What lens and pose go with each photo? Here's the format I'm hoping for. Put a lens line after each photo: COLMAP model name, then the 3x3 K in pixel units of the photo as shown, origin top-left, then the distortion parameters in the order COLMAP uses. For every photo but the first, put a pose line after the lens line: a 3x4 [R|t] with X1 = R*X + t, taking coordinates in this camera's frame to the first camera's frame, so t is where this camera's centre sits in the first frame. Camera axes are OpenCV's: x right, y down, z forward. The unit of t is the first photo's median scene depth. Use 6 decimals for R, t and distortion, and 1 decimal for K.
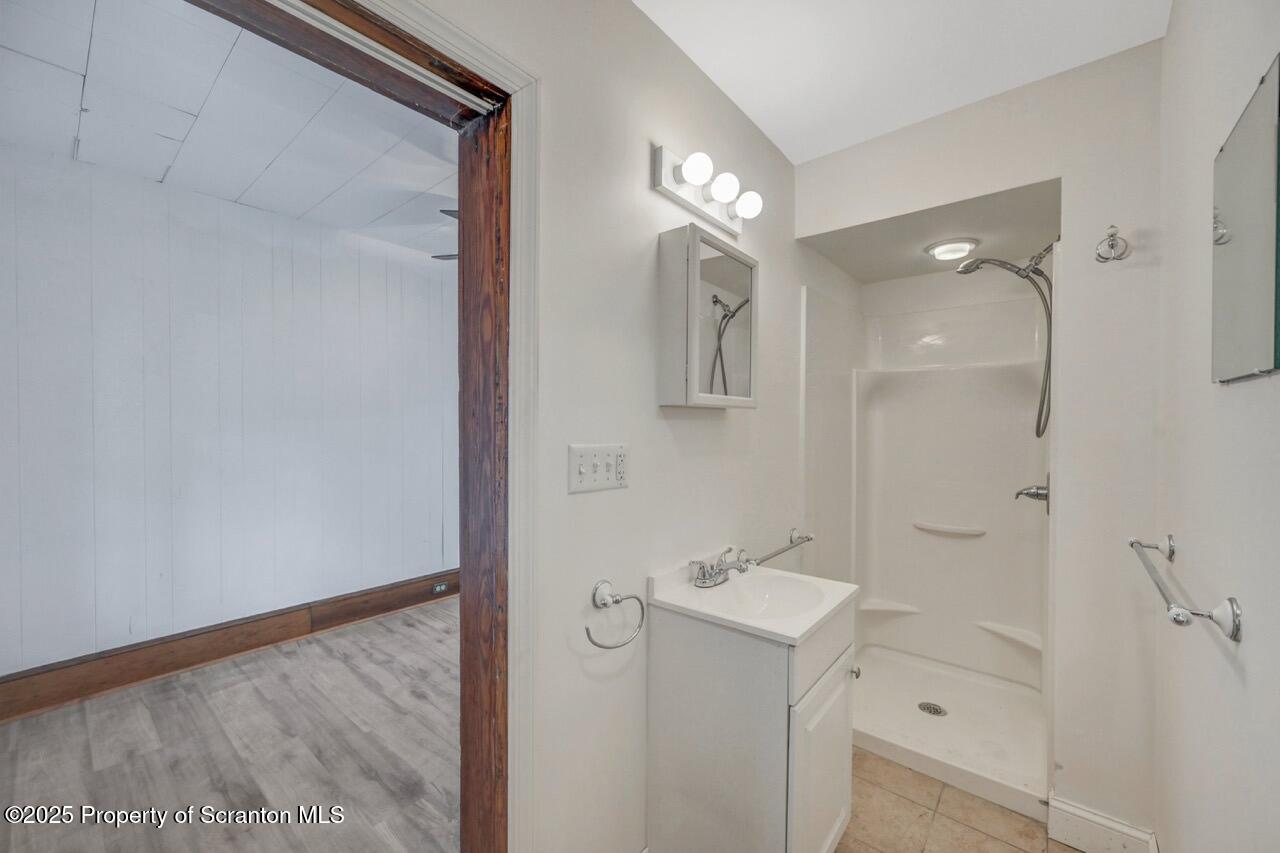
lens RADIAL K [[501.8, 0, 639.1], [0, 501.8, 430.0], [0, 0, 1]] dist [-0.000507, -0.000081]
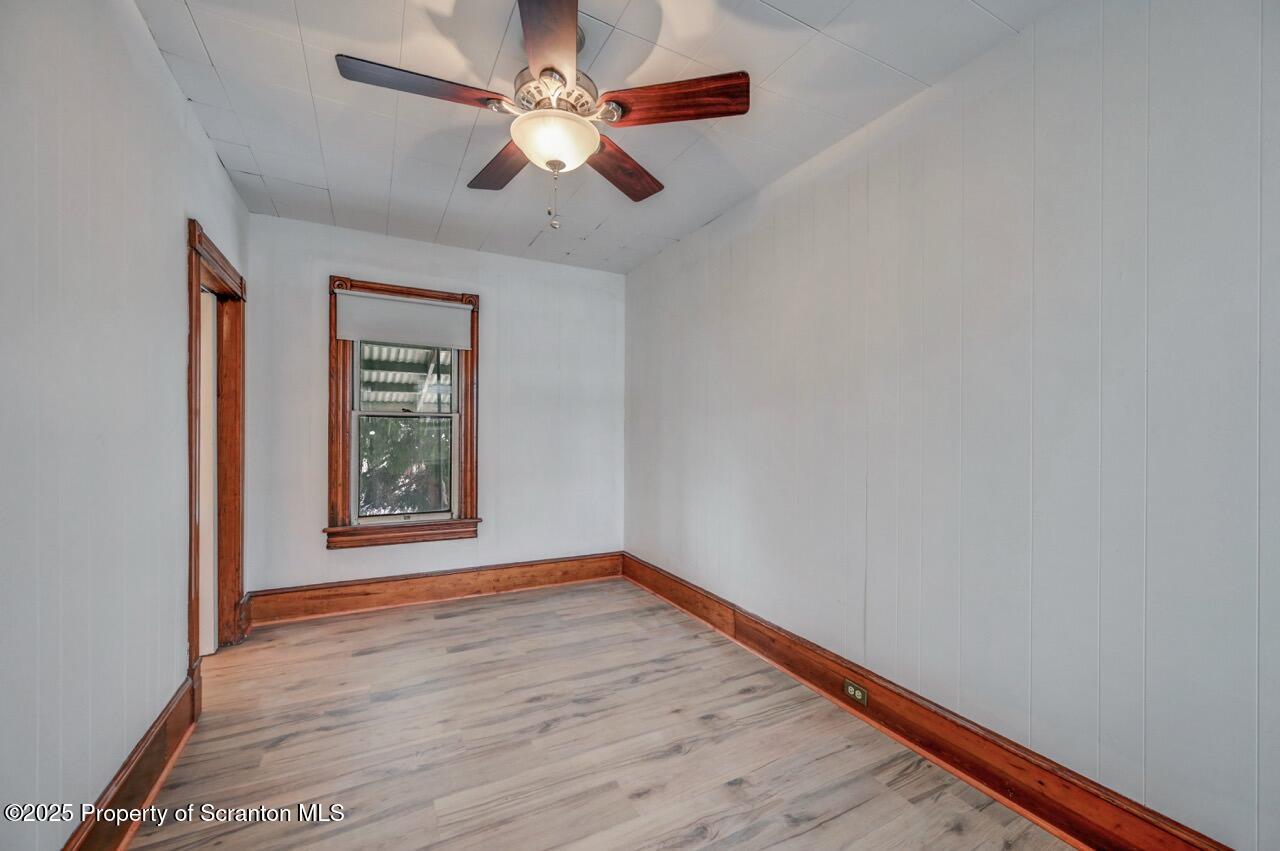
lens RADIAL K [[506.7, 0, 637.6], [0, 506.7, 427.5], [0, 0, 1]] dist [0.001358, -0.000051]
pose [[-0.382914, -0.001664, -0.923782, 0.343597], [-0.003437, 0.999994, -0.000377, 0.014609], [0.923777, 0.003031, -0.382918, 1.407014]]
